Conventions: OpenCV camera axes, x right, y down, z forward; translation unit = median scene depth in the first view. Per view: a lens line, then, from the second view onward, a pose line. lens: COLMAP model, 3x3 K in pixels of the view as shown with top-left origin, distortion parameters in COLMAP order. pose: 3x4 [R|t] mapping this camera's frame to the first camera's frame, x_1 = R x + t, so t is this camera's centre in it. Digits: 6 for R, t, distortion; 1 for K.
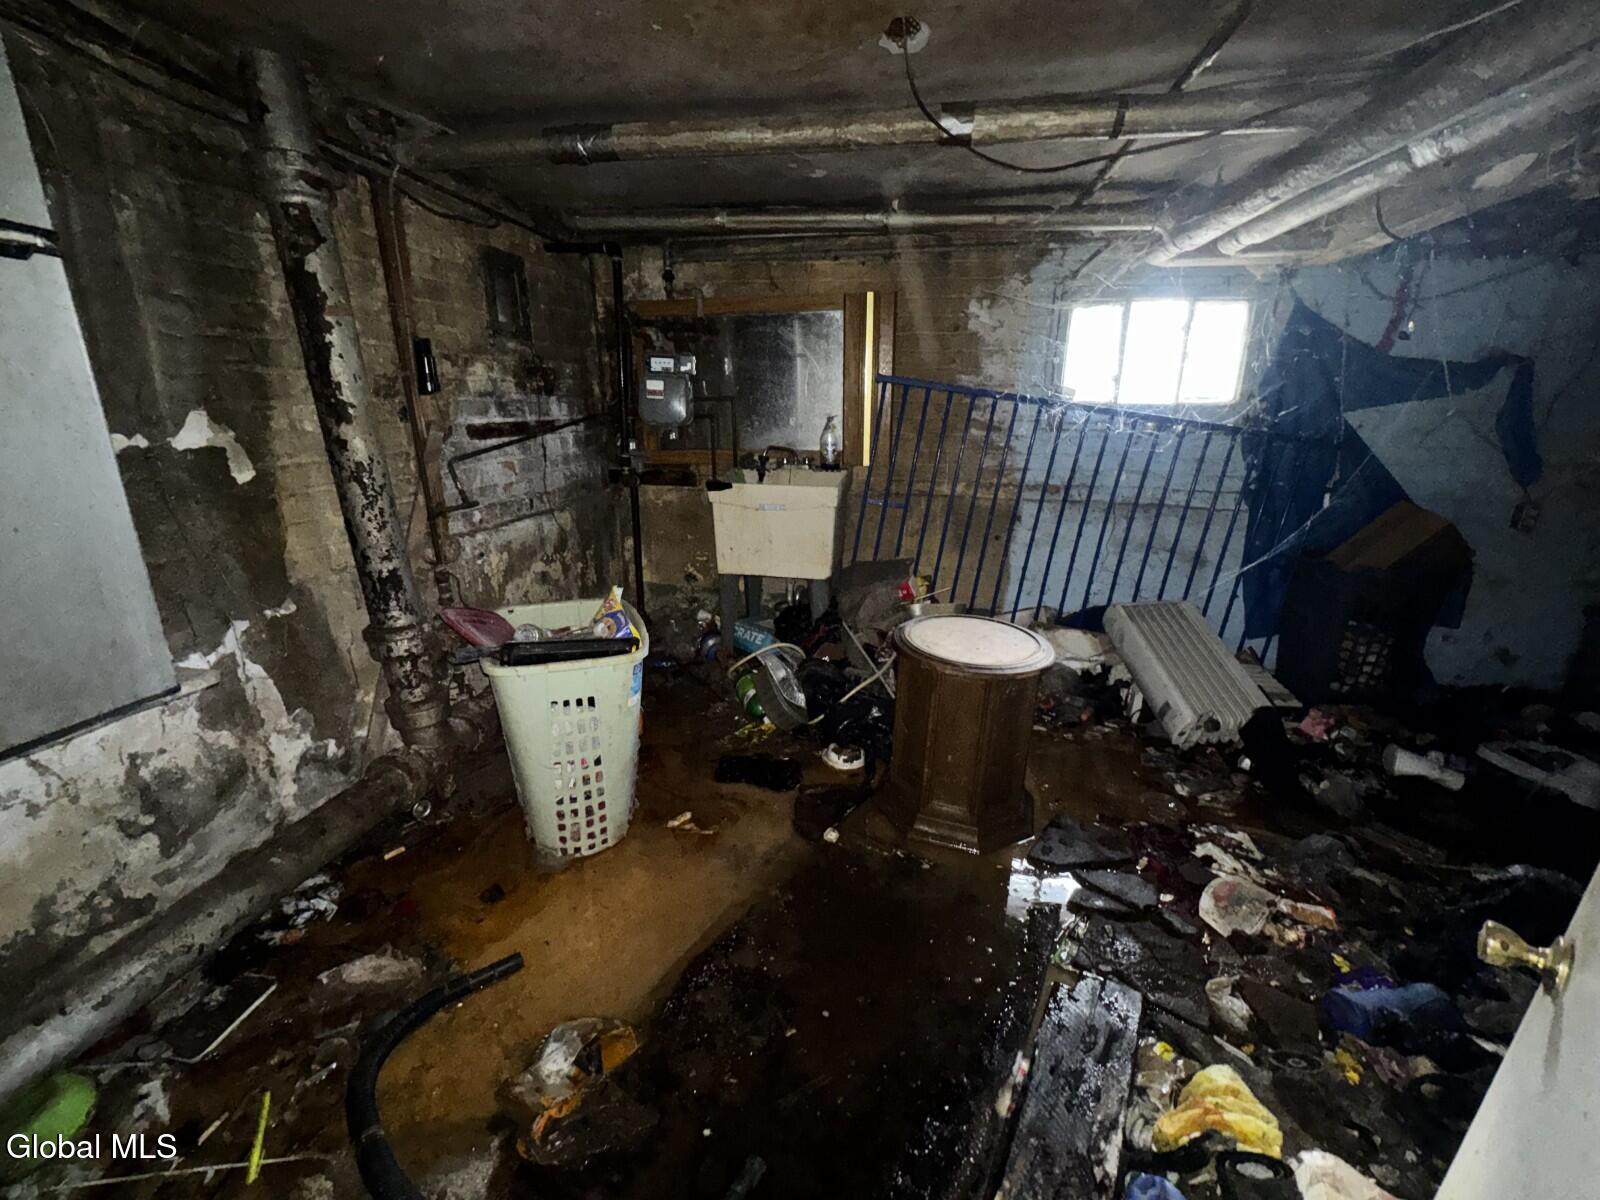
lens RADIAL K [[640.3, 0, 798.9], [0, 640.3, 597.8], [0, 0, 1]] dist [-0.003285, -0.000042]
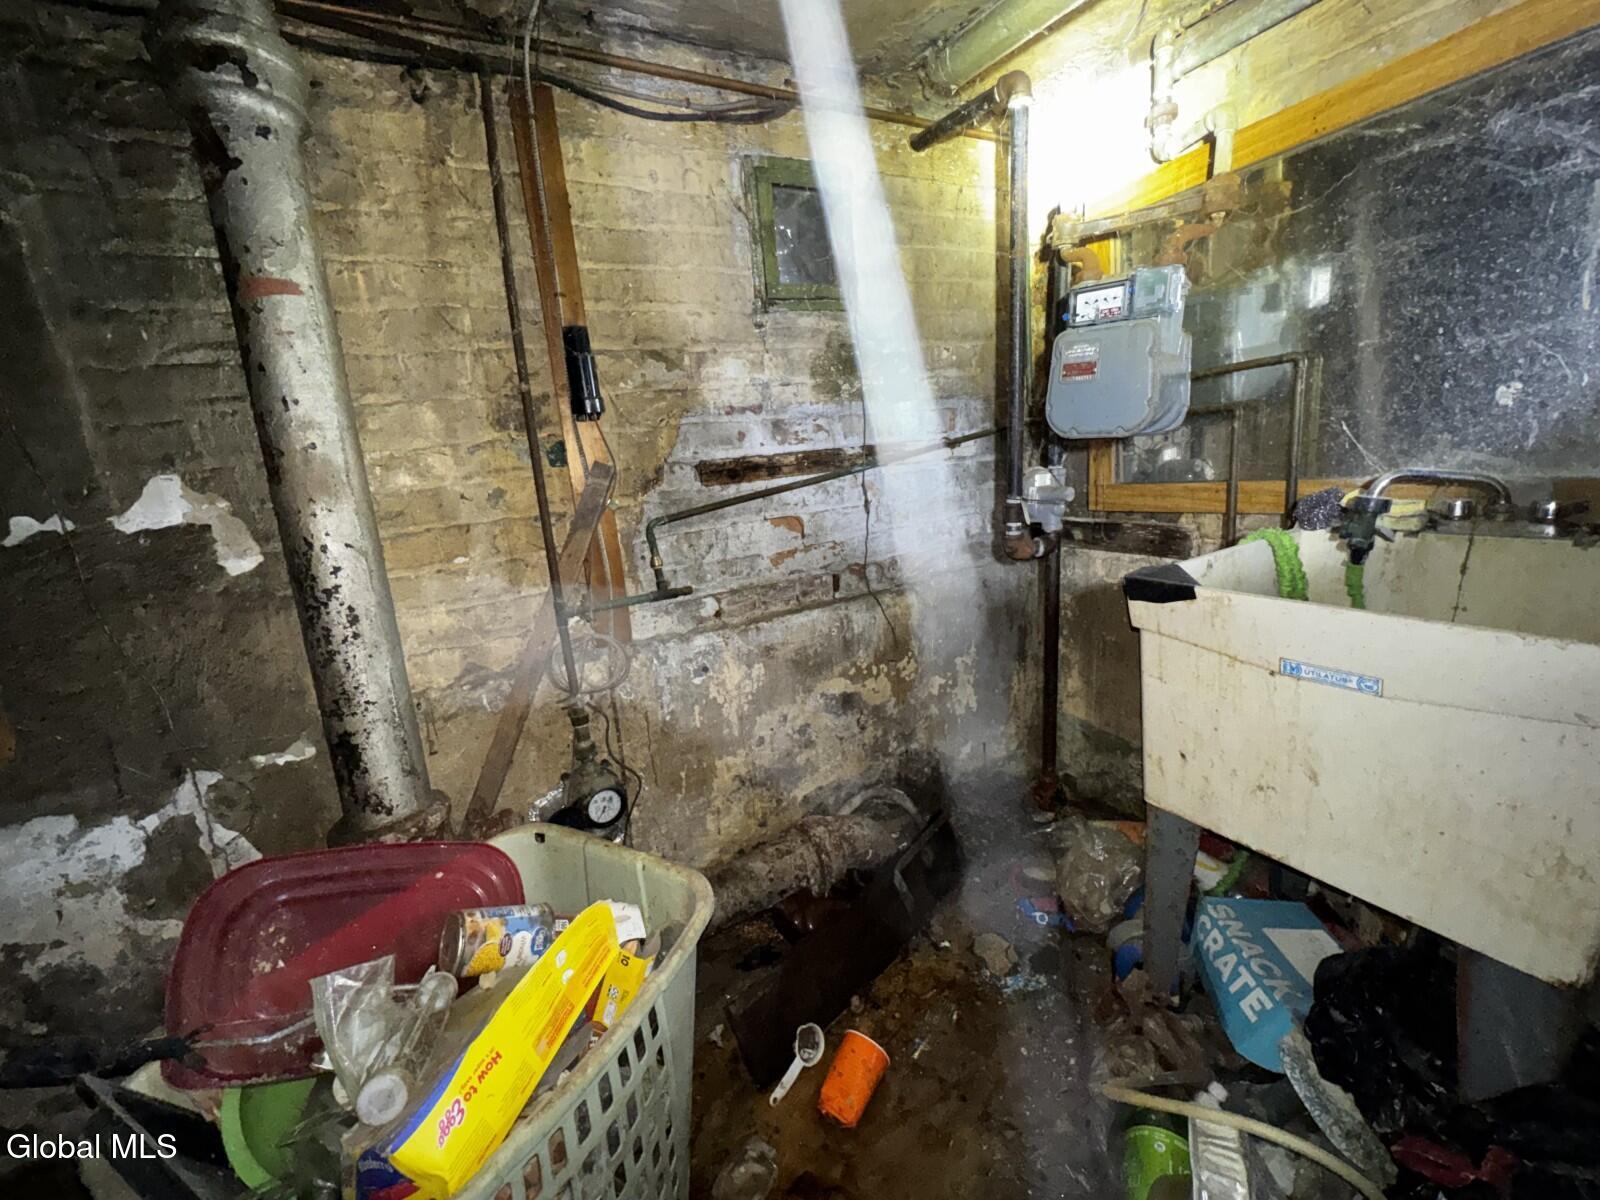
lens RADIAL K [[640.3, 0, 806.2], [0, 640.3, 598.6], [0, 0, 1]] dist [-0.003285, -0.000042]
pose [[0.635933, 0.119104, -0.762498, 0.034913], [-0.137477, 0.989700, 0.039937, -0.186216], [0.759401, 0.079429, 0.645756, 0.717051]]
